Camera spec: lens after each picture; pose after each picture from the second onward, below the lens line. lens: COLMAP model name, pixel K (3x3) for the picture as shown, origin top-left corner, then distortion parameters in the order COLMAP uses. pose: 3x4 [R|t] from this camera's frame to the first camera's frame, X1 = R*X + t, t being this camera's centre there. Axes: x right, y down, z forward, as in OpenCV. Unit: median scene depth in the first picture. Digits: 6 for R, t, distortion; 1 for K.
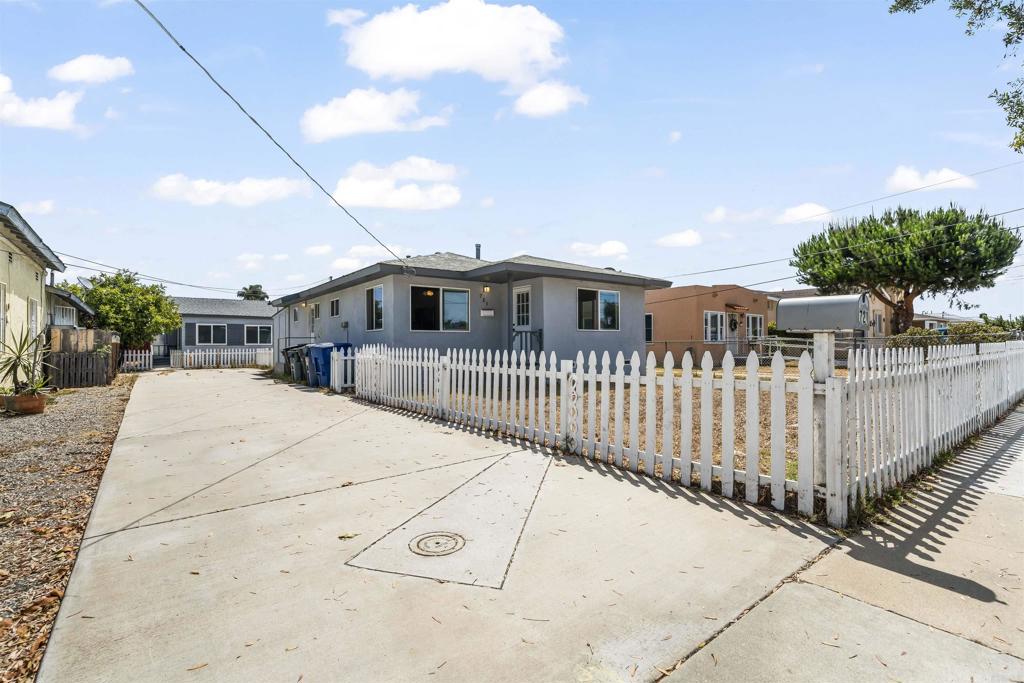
lens RADIAL K [[481.7, 0, 509.7], [0, 481.7, 340.0], [0, 0, 1]] dist [0.004066, 0.000289]
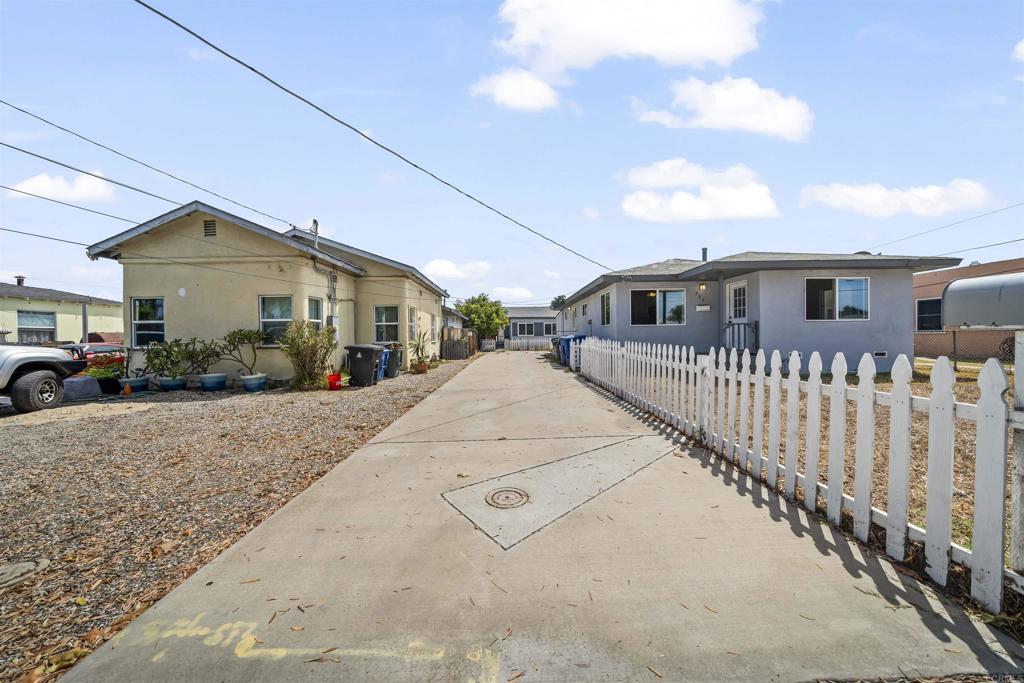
lens RADIAL K [[351.4, 0, 508.4], [0, 351.4, 335.3], [0, 0, 1]] dist [-0.002416, 0.000053]
pose [[0.793875, -0.004788, -0.608062, 0.102676], [0.013039, 0.999873, 0.009150, -0.005615], [0.607941, -0.015193, 0.793837, 0.061609]]
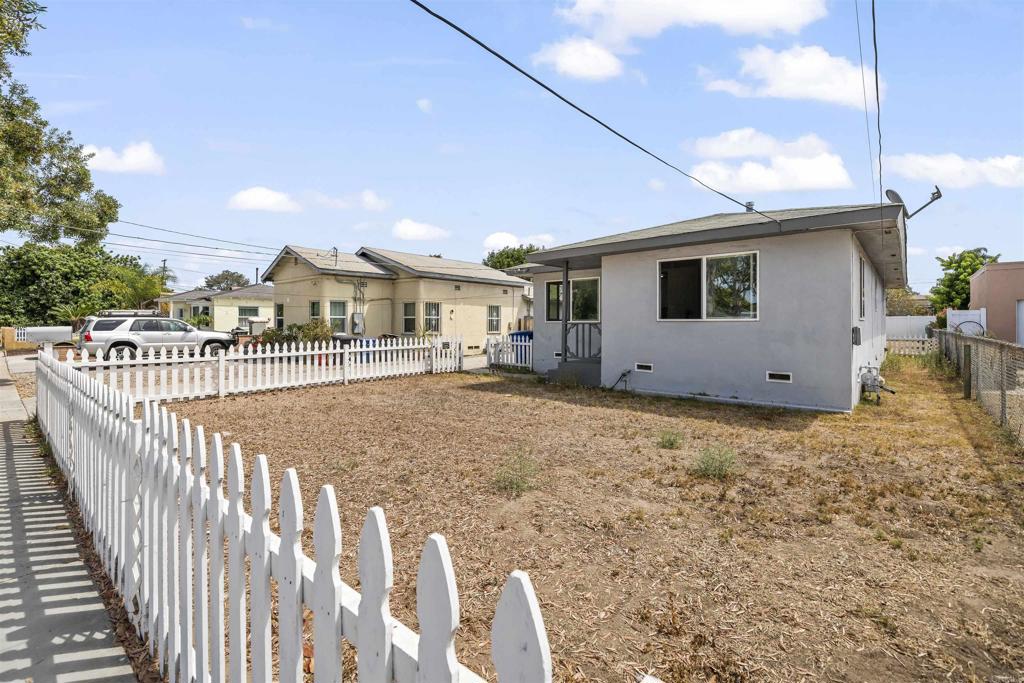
lens RADIAL K [[452.5, 0, 507.8], [0, 452.5, 332.6], [0, 0, 1]] dist [0.001938, 0.000040]
pose [[0.176305, 0.025929, -0.983994, 0.827868], [0.004786, 0.999619, 0.027199, -0.023387], [0.984324, -0.009505, 0.176114, 0.719097]]
